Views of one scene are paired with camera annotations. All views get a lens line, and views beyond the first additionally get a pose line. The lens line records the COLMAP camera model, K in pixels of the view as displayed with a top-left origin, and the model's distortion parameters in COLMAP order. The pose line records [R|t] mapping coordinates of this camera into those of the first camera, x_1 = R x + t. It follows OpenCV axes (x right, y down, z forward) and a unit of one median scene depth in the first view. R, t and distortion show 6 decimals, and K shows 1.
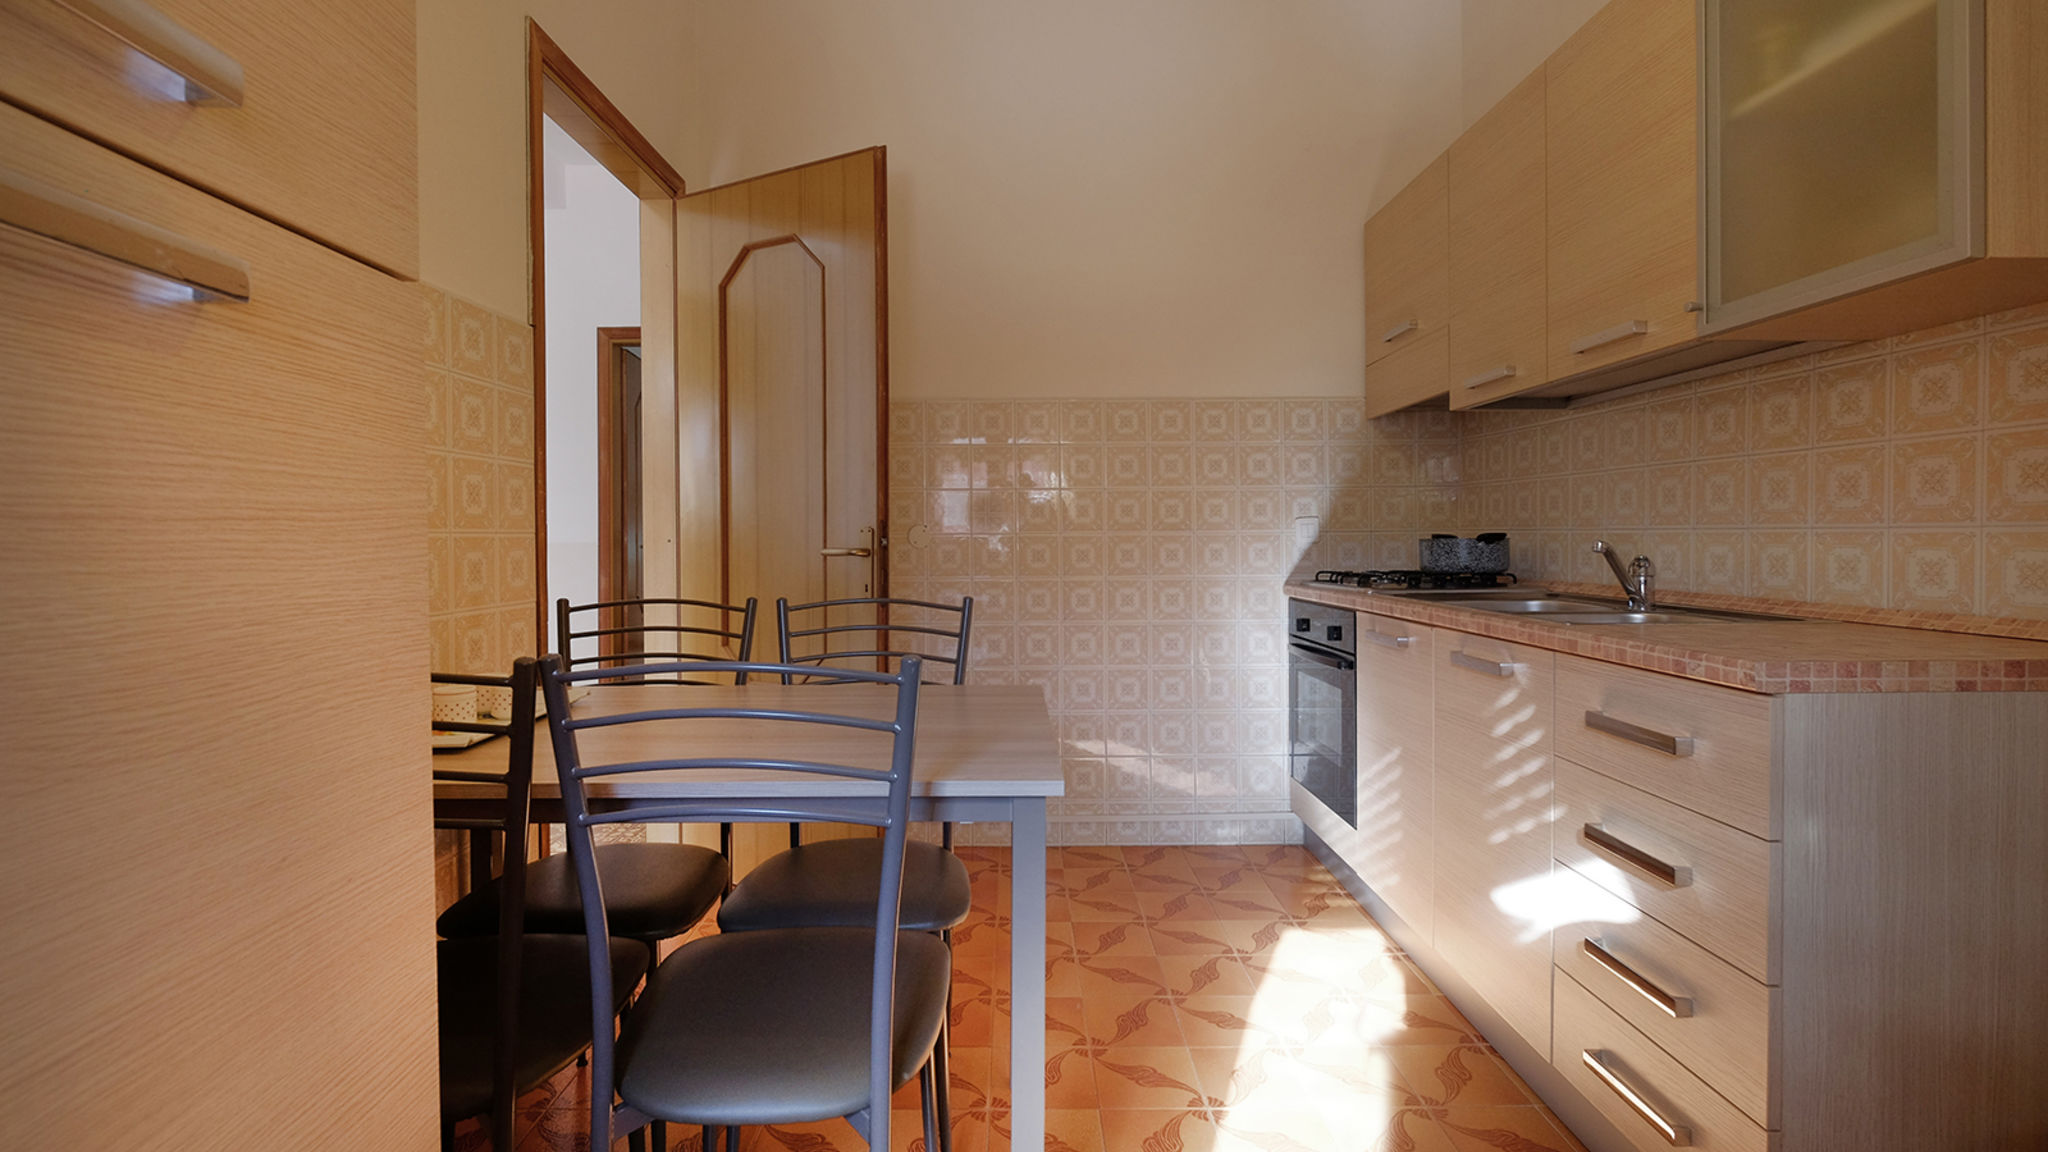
lens RADIAL K [[913.2, 0, 1027.5], [0, 913.2, 539.1], [0, 0, 1]] dist [-0.002824, -0.000125]
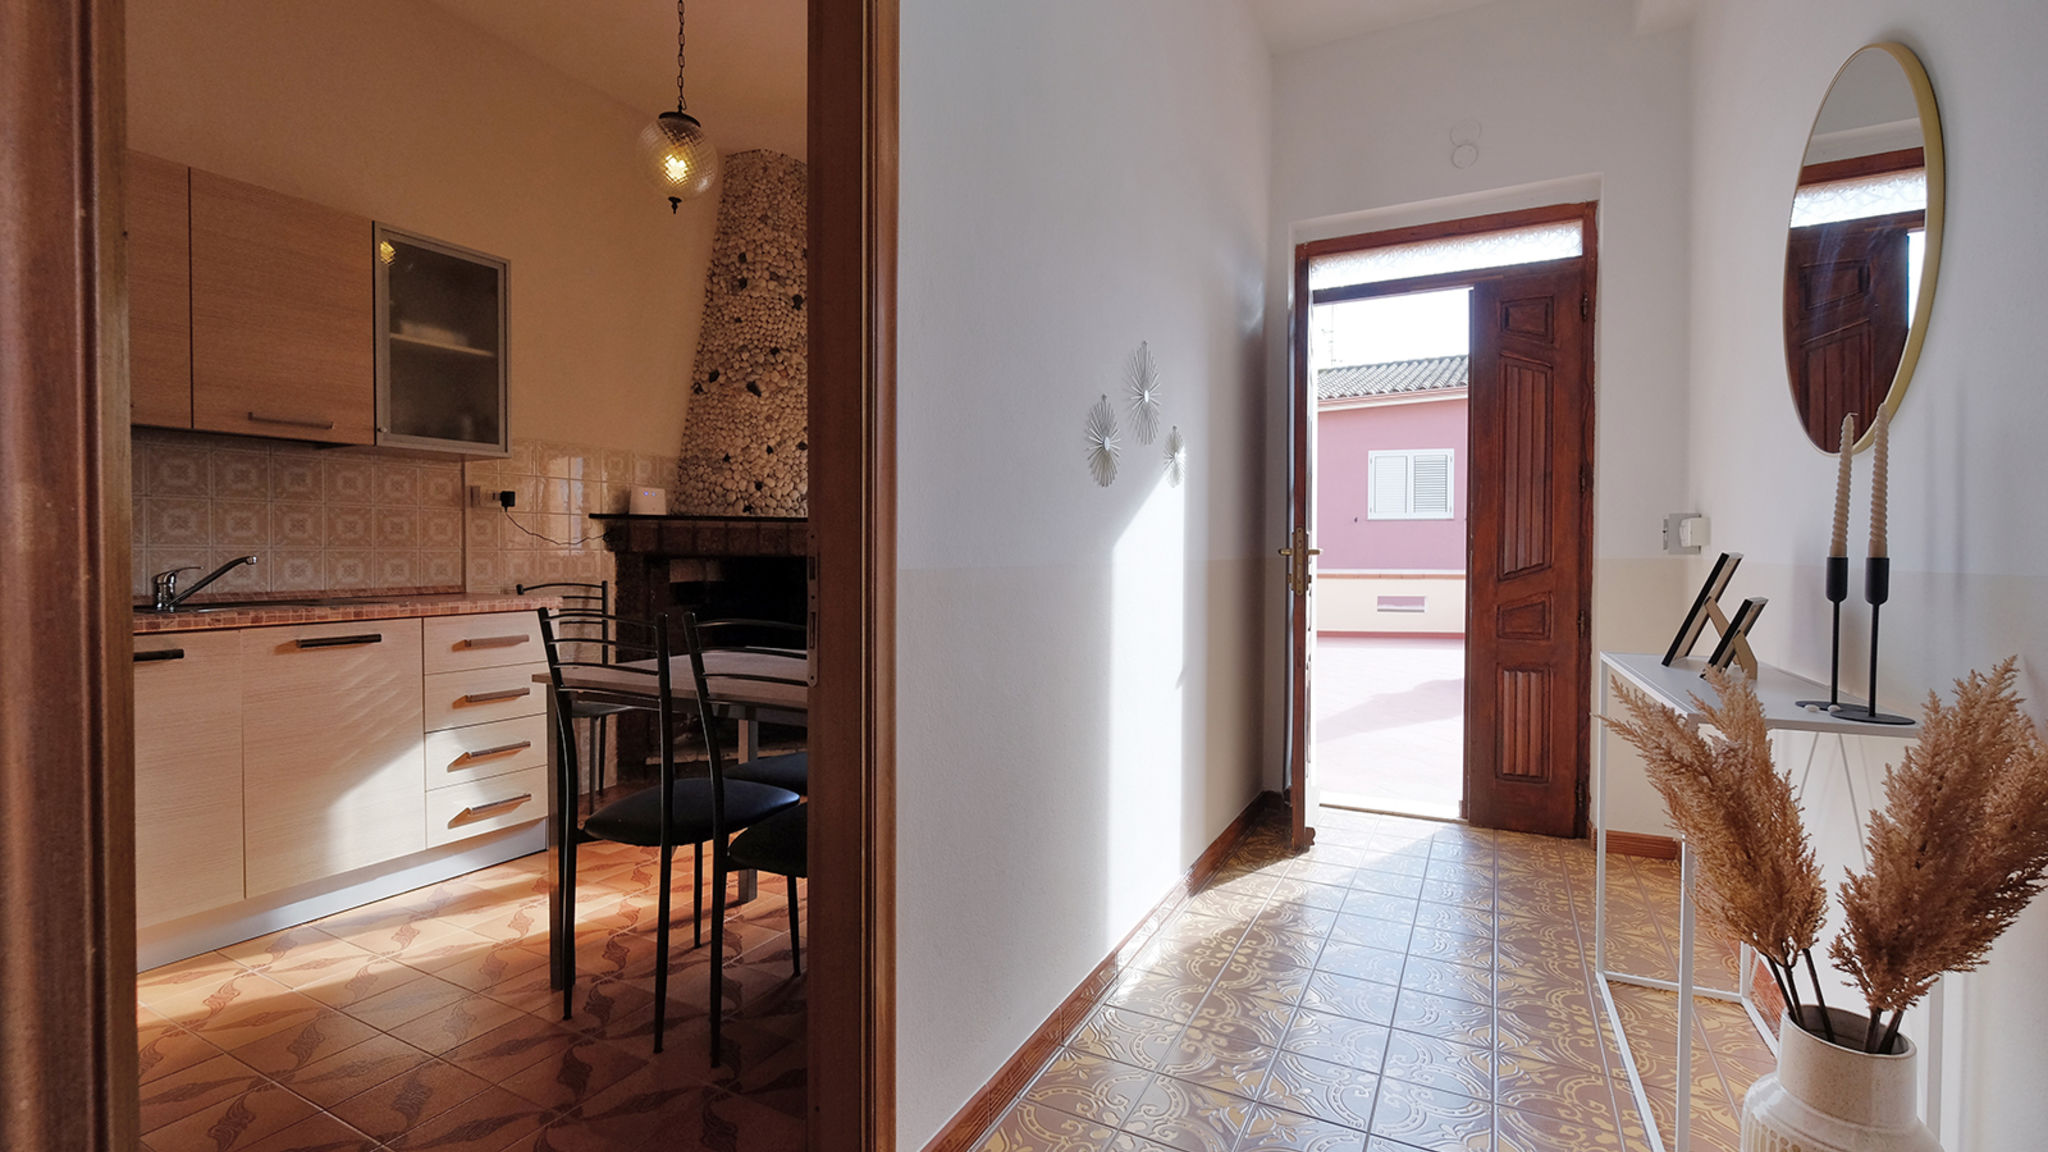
lens RADIAL K [[894.4, 0, 1026.1], [0, 894.4, 567.3], [0, 0, 1]] dist [-0.003138, -0.000053]
pose [[-0.878905, -0.004081, 0.476980, -0.907743], [0.003490, 0.999882, 0.014985, 0.003013], [-0.476985, 0.014835, -0.878786, 1.386315]]
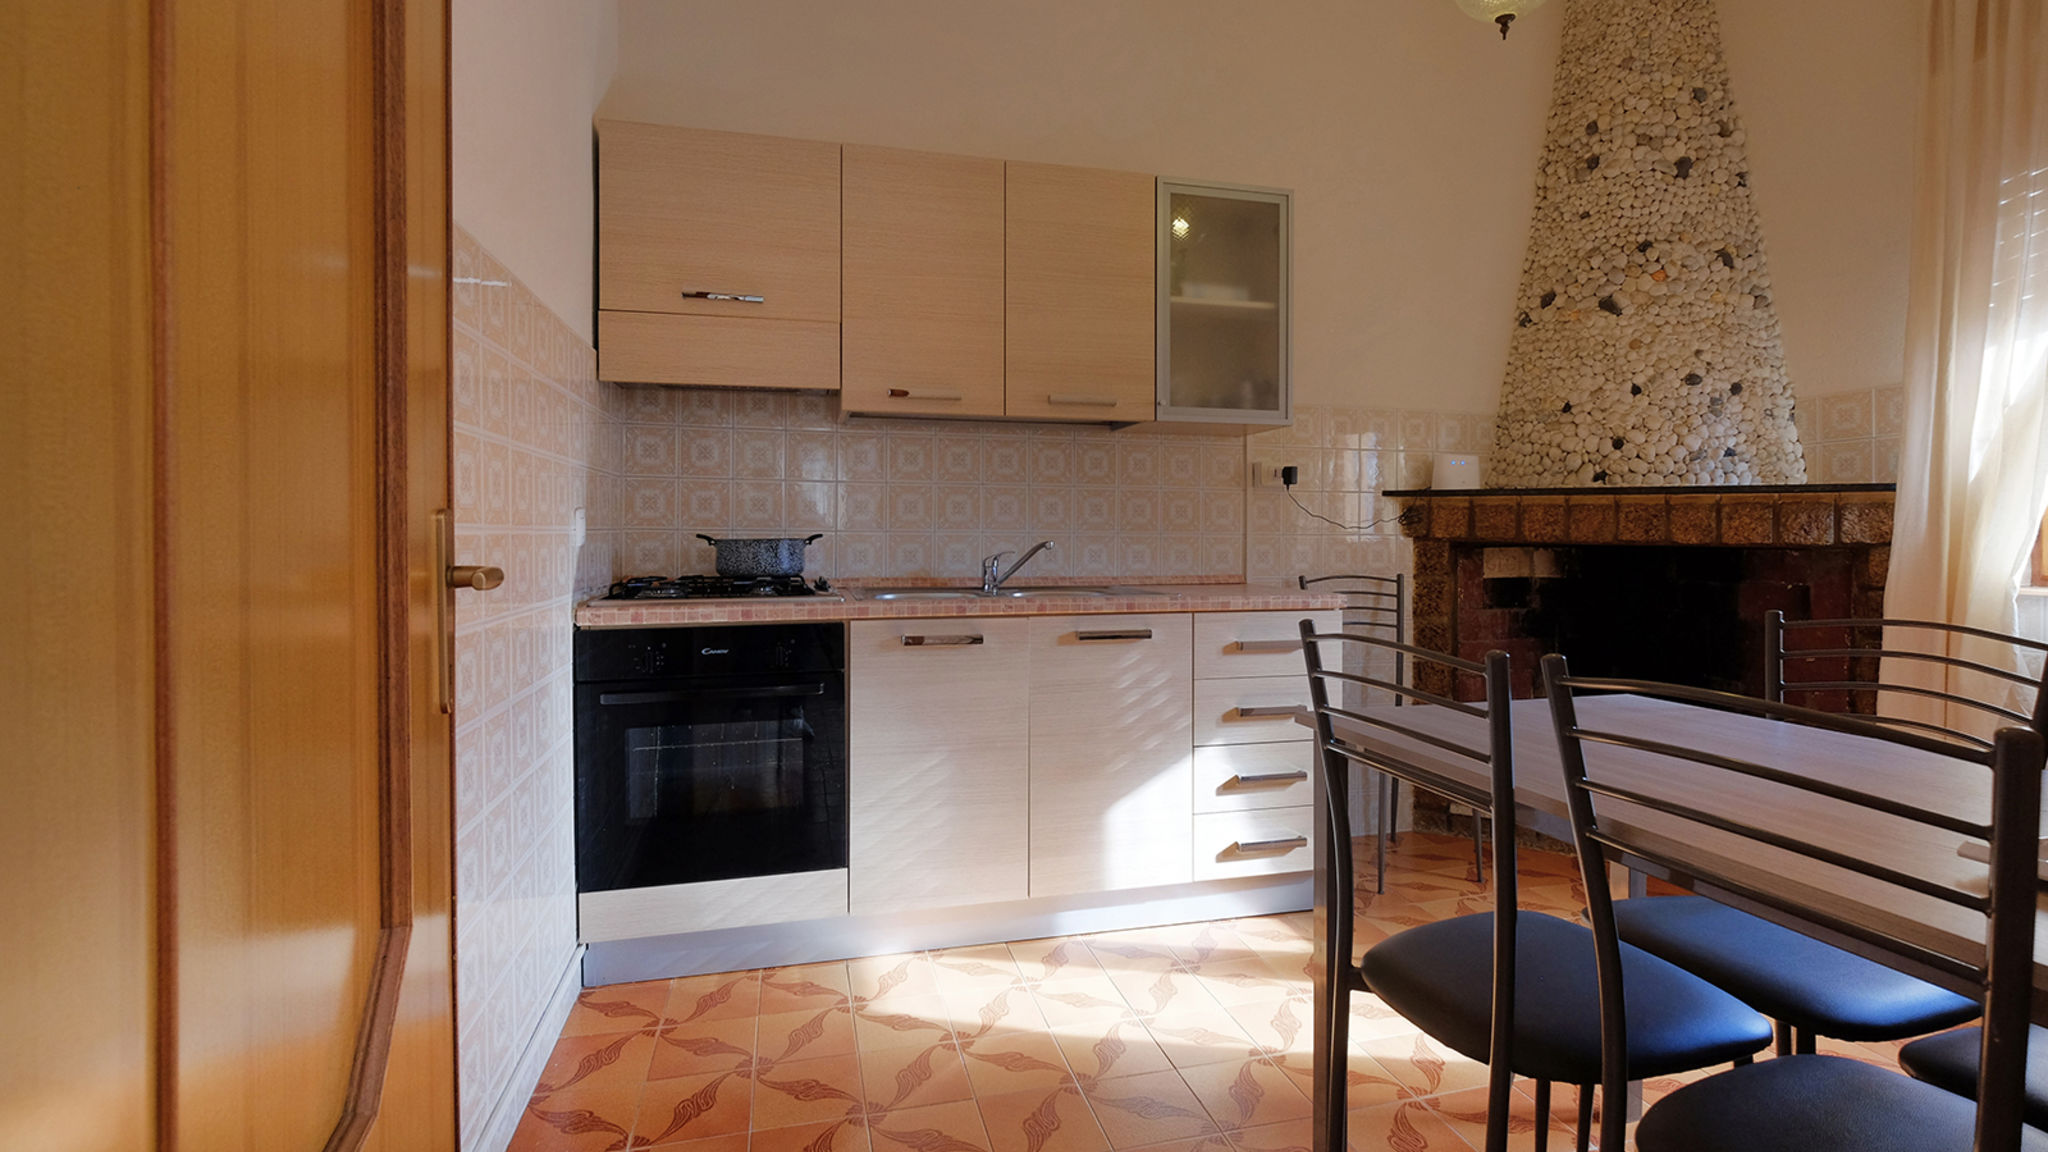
lens RADIAL K [[913.2, 0, 1027.5], [0, 913.2, 539.1], [0, 0, 1]] dist [-0.002824, -0.000125]
pose [[-0.240035, 0.001787, 0.970763, -0.600306], [-0.000621, 0.999998, -0.001994, 0.002057], [-0.970764, -0.001082, -0.240033, 1.155830]]
